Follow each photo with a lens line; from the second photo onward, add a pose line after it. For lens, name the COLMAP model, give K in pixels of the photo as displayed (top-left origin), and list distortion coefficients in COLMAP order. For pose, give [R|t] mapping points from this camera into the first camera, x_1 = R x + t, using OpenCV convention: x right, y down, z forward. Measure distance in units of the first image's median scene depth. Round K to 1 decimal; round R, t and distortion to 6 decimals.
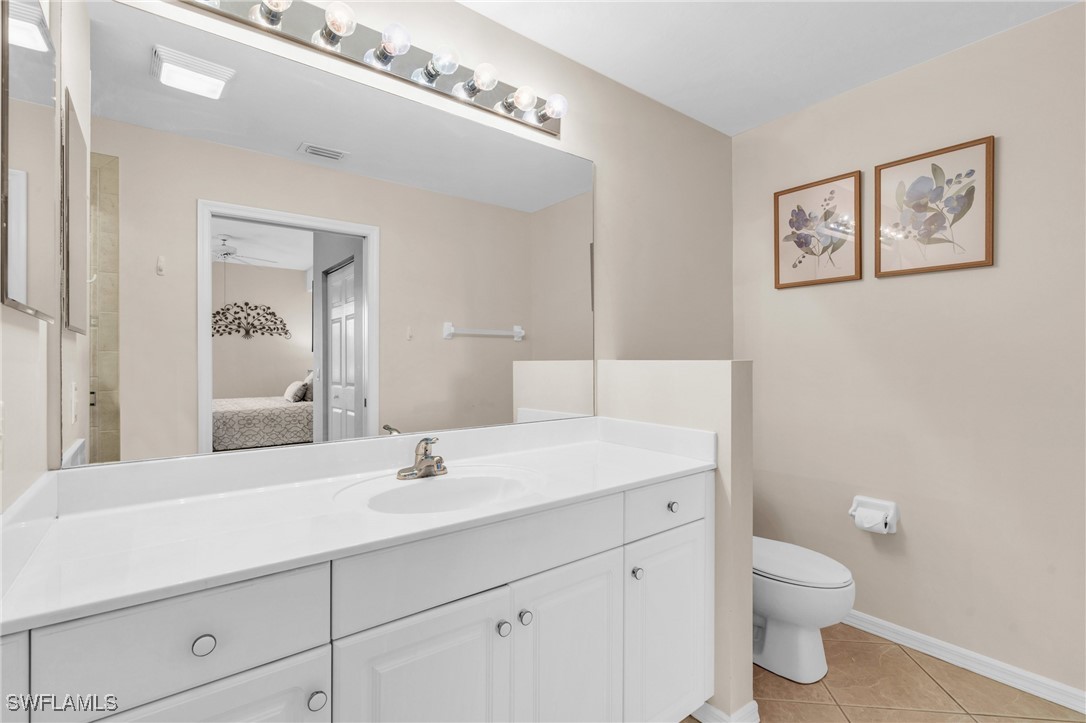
lens RADIAL K [[489.9, 0, 546.6], [0, 489.9, 360.2], [0, 0, 1]] dist [-0.006212, 0.001670]
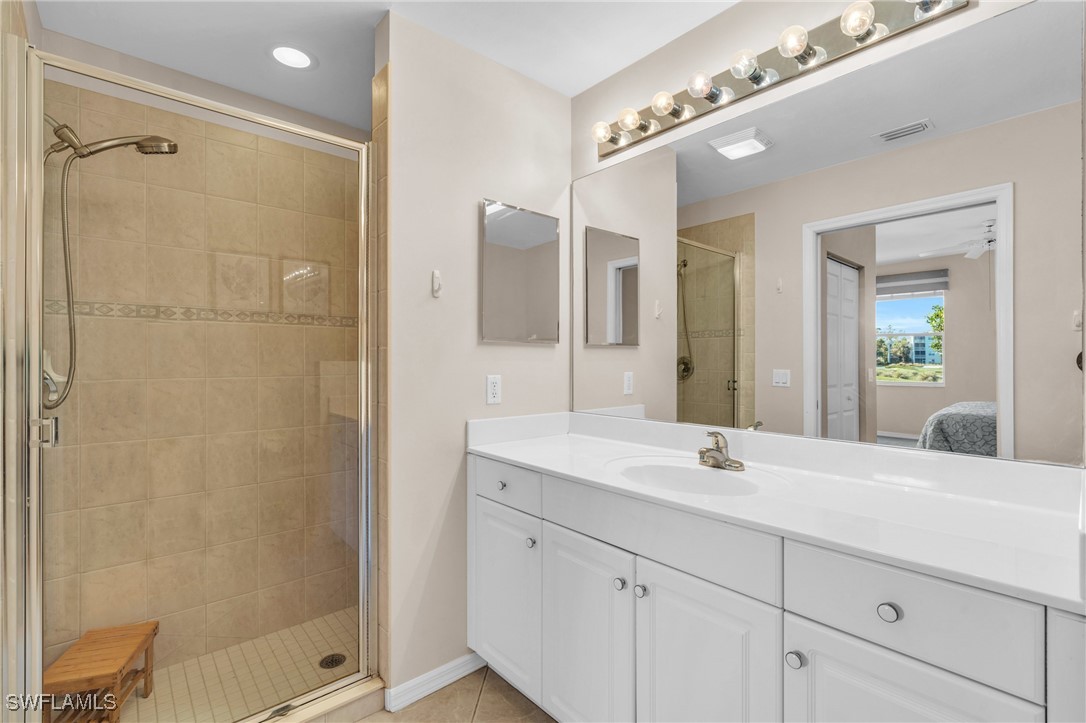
lens RADIAL K [[489.9, 0, 548.8], [0, 489.9, 360.8], [0, 0, 1]] dist [-0.006212, 0.001670]
pose [[0.065986, 0.005728, -0.997804, 0.574913], [-0.001878, 0.999982, 0.005616, -0.002640], [0.997819, 0.001503, 0.065995, 0.391693]]
